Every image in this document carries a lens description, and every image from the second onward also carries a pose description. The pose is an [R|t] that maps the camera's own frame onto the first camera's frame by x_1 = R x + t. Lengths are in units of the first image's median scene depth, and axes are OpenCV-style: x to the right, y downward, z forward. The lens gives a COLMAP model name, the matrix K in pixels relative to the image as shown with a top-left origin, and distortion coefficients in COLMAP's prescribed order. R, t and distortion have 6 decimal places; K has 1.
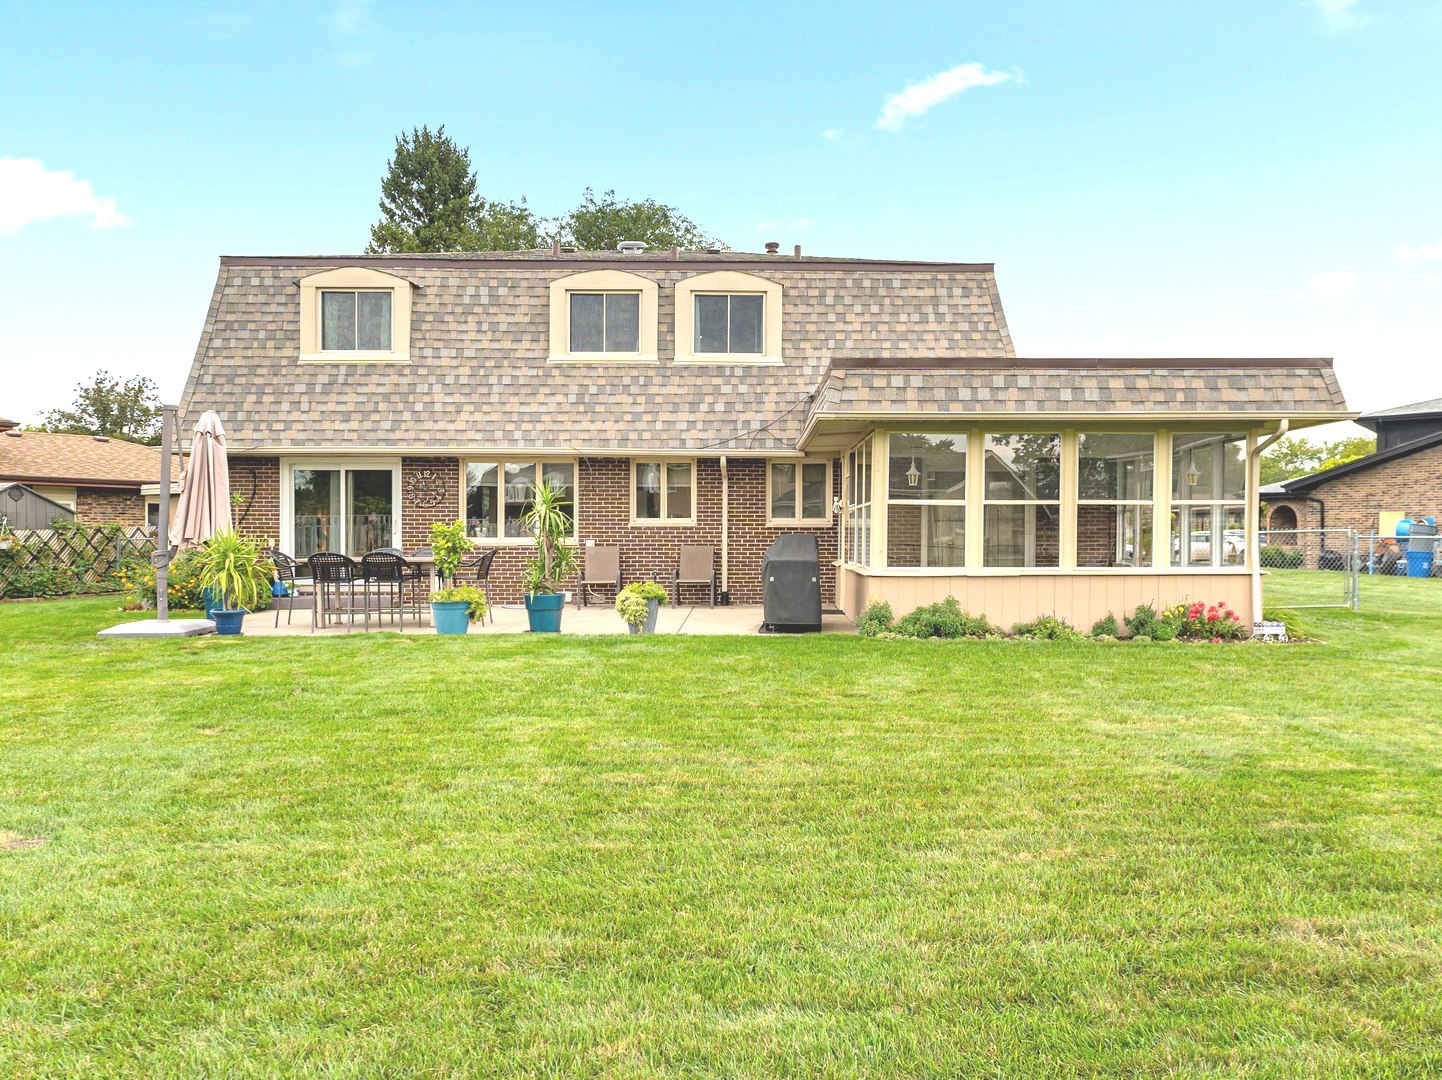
lens RADIAL K [[1160.3, 0, 721.0], [0, 1160.3, 540.0], [0, 0, 1]] dist [0.002081, -0.000531]
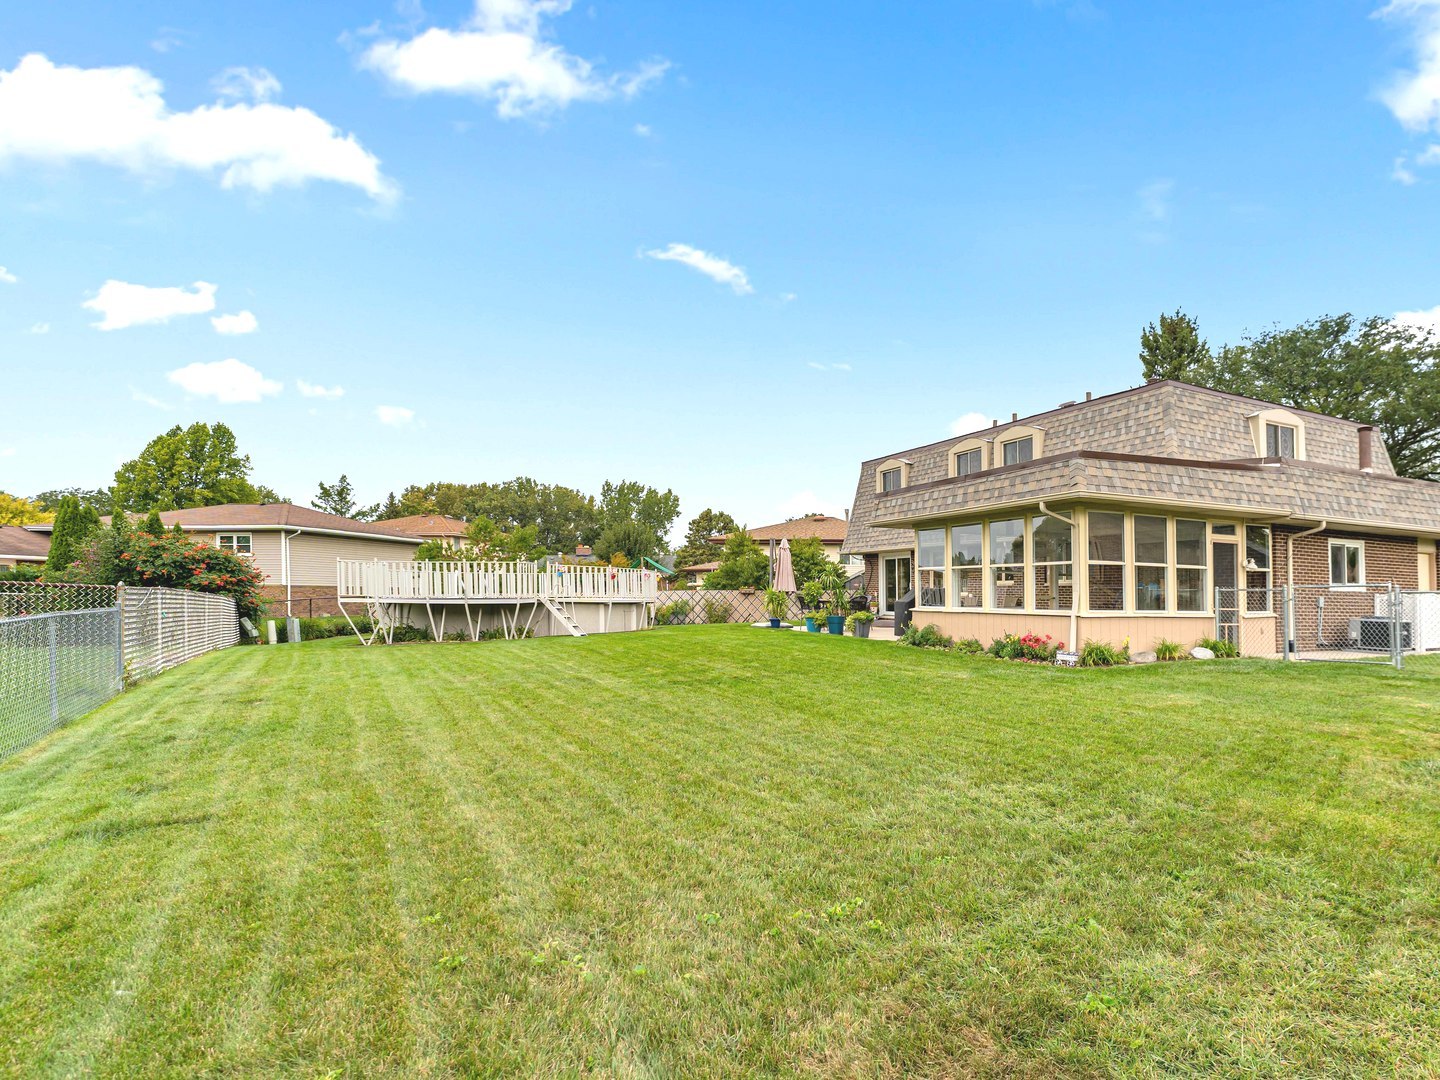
lens RADIAL K [[1158.6, 0, 720.0], [0, 1158.6, 540.0], [0, 0, 1]] dist [0.002081, -0.000531]
pose [[0.191567, -0.048901, -0.980260, 1.579195], [-0.027026, 0.998116, -0.055073, 0.026145], [0.981107, 0.037043, 0.189885, 0.316529]]
